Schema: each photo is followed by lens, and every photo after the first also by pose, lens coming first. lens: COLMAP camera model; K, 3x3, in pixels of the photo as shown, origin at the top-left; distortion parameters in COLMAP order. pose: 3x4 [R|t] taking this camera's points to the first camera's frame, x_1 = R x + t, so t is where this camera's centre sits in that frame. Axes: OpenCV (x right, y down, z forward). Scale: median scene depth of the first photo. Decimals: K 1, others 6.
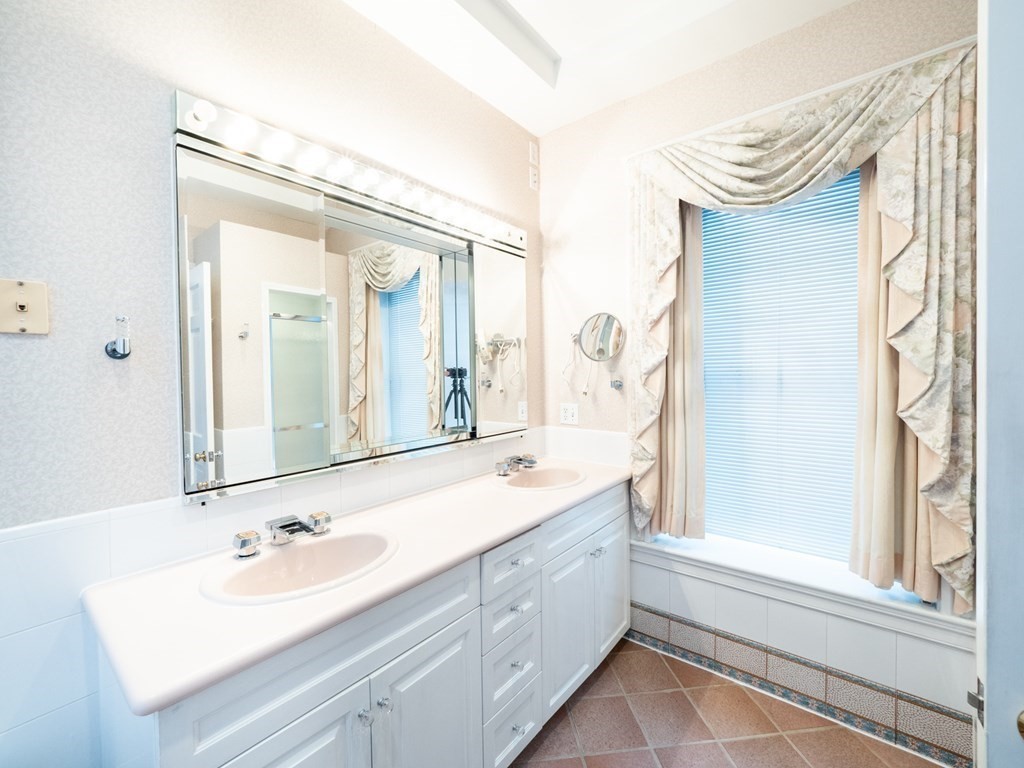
lens RADIAL K [[426.5, 0, 508.2], [0, 426.5, 380.6], [0, 0, 1]] dist [-0.003172, -0.003547]
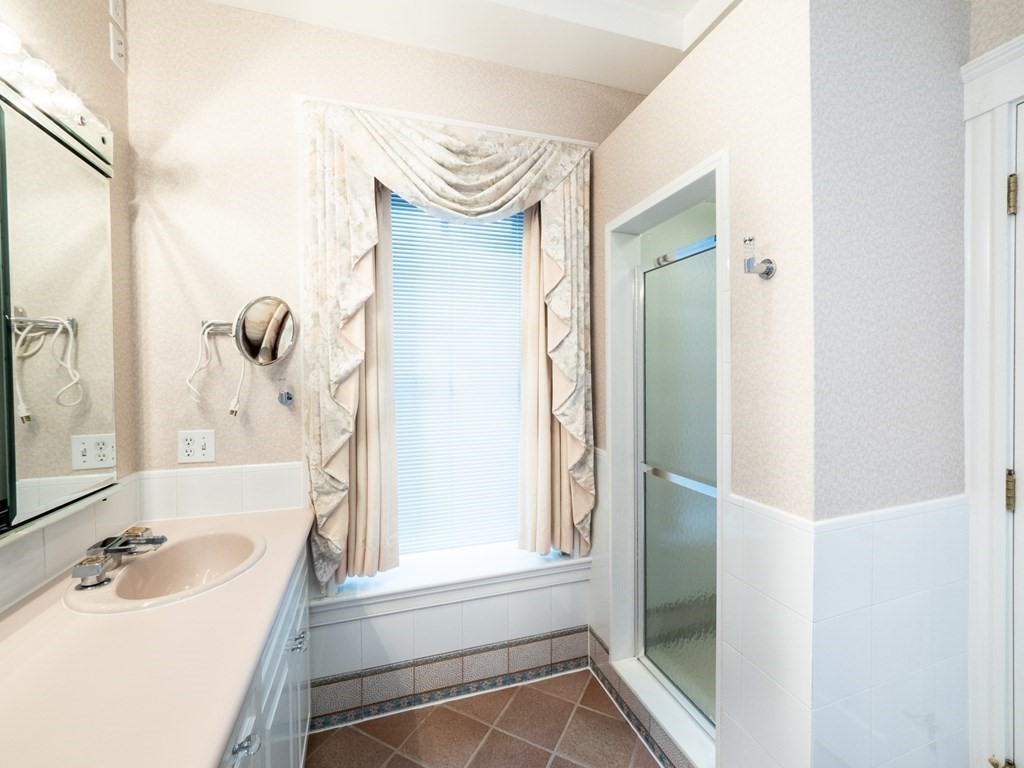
lens RADIAL K [[430.9, 0, 508.1], [0, 430.9, 380.5], [0, 0, 1]] dist [-0.006398, -0.000199]
pose [[0.548209, -0.006105, 0.836319, -0.170248], [0.019294, 0.999800, -0.005349, -0.009986], [-0.836119, 0.019068, 0.548217, 0.304491]]
